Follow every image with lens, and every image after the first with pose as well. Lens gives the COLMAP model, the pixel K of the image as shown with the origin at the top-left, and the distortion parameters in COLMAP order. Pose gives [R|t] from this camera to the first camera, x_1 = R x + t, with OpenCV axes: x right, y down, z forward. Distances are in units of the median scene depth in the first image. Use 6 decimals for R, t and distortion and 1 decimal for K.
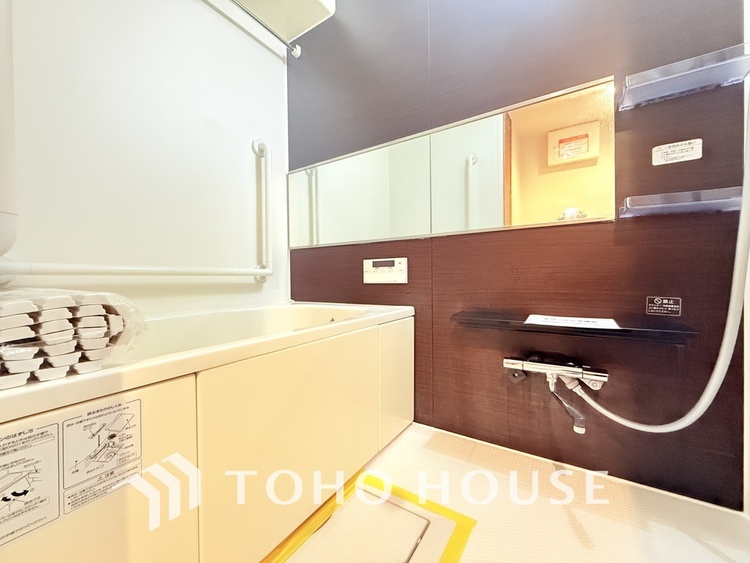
lens RADIAL K [[297.9, 0, 372.3], [0, 297.9, 279.8], [0, 0, 1]] dist [-0.001261, 0.000011]
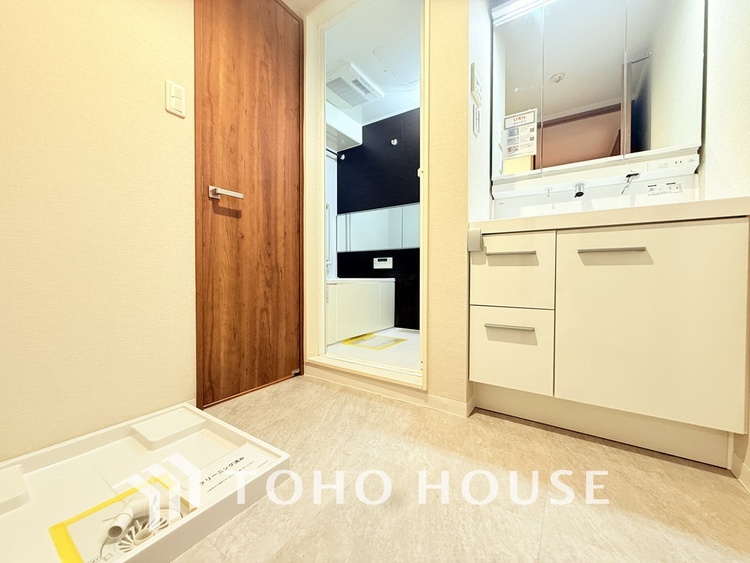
lens RADIAL K [[297.9, 0, 372.3], [0, 297.9, 279.8], [0, 0, 1]] dist [-0.001261, 0.000011]
pose [[0.999783, 0.016693, -0.012472, -0.007301], [-0.016727, 0.999857, -0.002655, 0.090769], [0.012426, 0.002863, 0.999919, -1.105488]]
